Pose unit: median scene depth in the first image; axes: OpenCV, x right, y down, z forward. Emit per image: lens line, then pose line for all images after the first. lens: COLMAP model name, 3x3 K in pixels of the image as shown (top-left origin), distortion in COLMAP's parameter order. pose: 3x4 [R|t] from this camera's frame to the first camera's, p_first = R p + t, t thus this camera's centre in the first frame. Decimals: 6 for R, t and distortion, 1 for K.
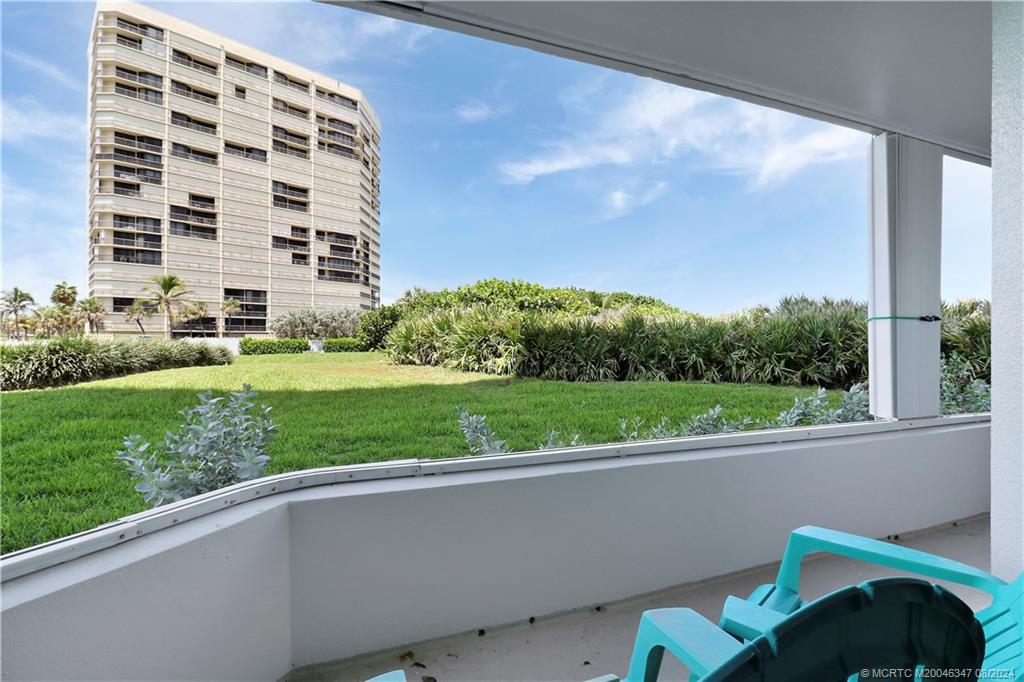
lens RADIAL K [[470.4, 0, 529.7], [0, 470.4, 329.7], [0, 0, 1]] dist [-0.002072, -0.003675]
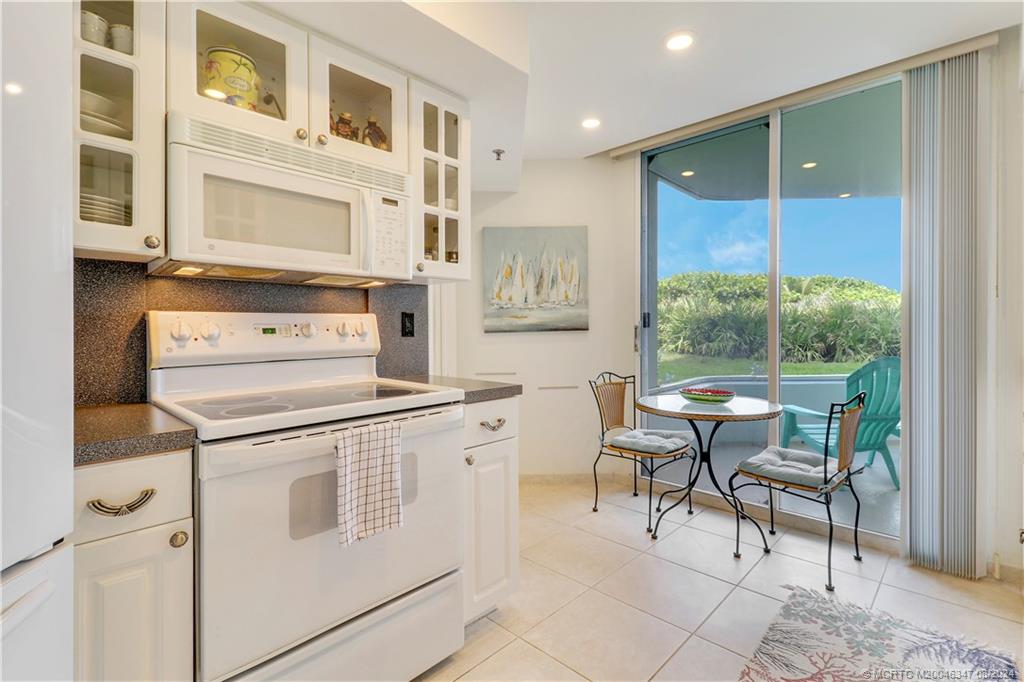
lens RADIAL K [[467.9, 0, 530.8], [0, 467.9, 335.1], [0, 0, 1]] dist [-0.007400, -0.007133]
pose [[0.934516, -0.008809, -0.355812, -0.069444], [0.021687, 0.999245, 0.032221, -0.007377], [0.355260, -0.037828, 0.934002, -0.271148]]
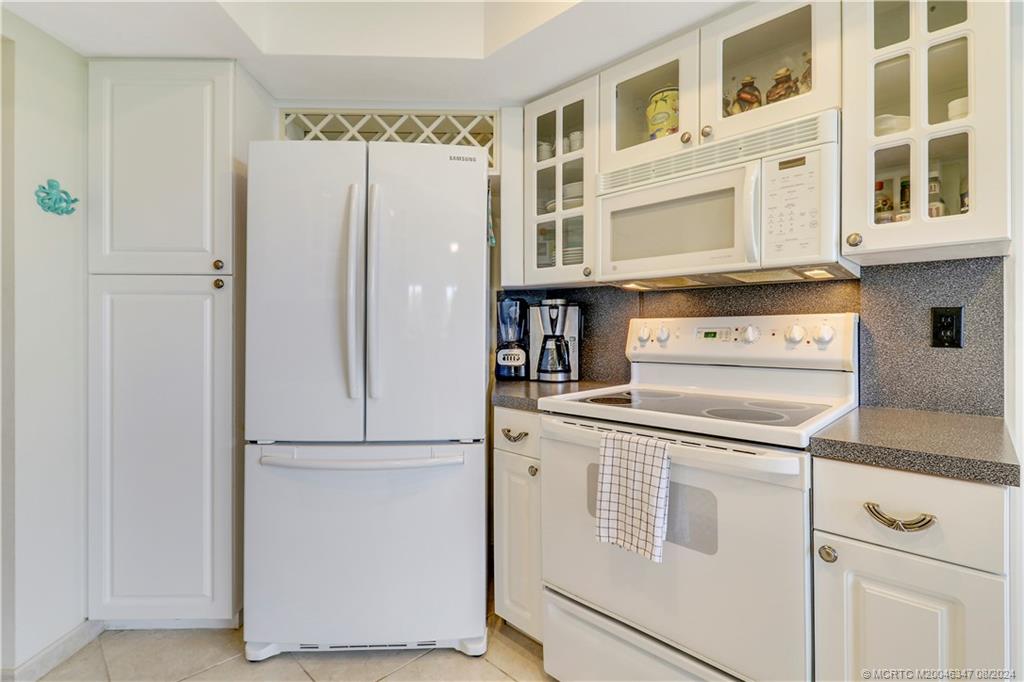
lens RADIAL K [[483.4, 0, 505.4], [0, 483.4, 334.5], [0, 0, 1]] dist [-0.002834, -0.009117]
pose [[-0.397797, -0.002649, -0.917470, -0.035871], [0.016293, 0.999818, -0.009951, -0.005636], [0.917329, -0.018906, -0.397681, -0.175099]]
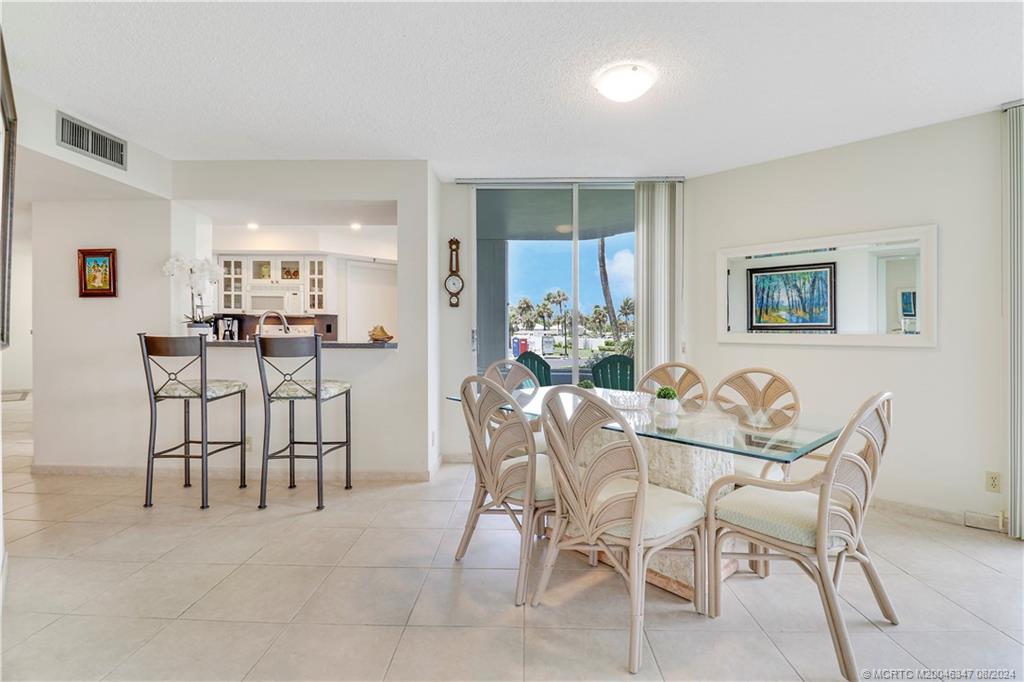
lens RADIAL K [[483.4, 0, 520.4], [0, 483.4, 343.5], [0, 0, 1]] dist [-0.002834, -0.009117]
pose [[0.359277, 0.017528, -0.933066, 0.388880], [0.011911, 0.999656, 0.023365, -0.000593], [0.933155, -0.019508, 0.358945, -0.122181]]
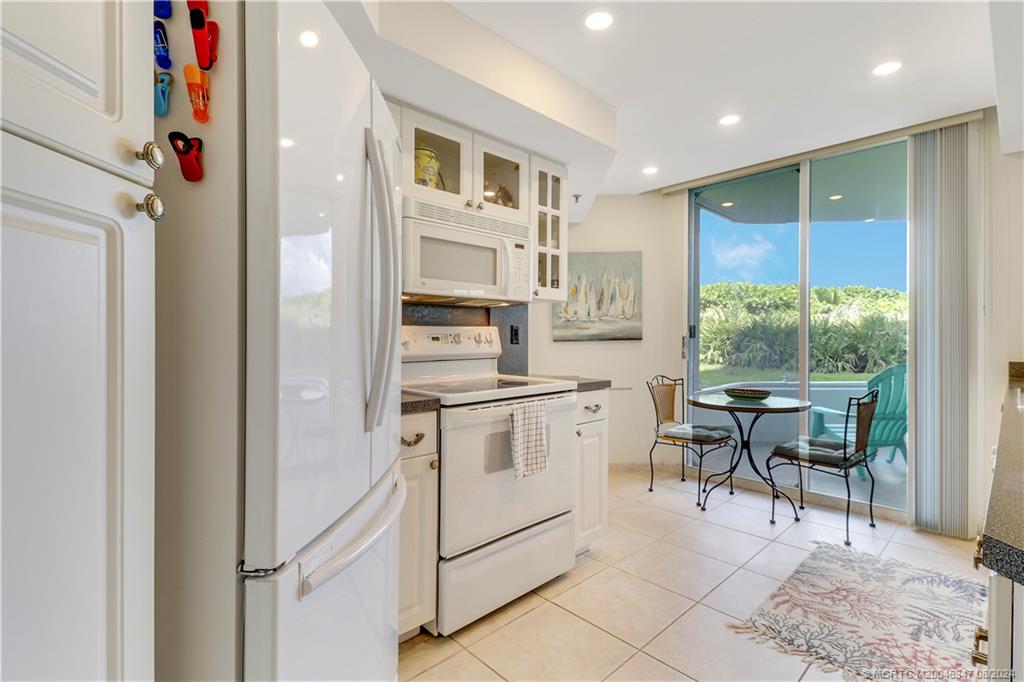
lens RADIAL K [[467.9, 0, 529.8], [0, 467.9, 339.4], [0, 0, 1]] dist [-0.007400, -0.007133]
pose [[0.914754, -0.007224, -0.403946, -0.075785], [0.016883, 0.999650, 0.020355, -0.008861], [0.403658, -0.025440, 0.914556, -0.328379]]
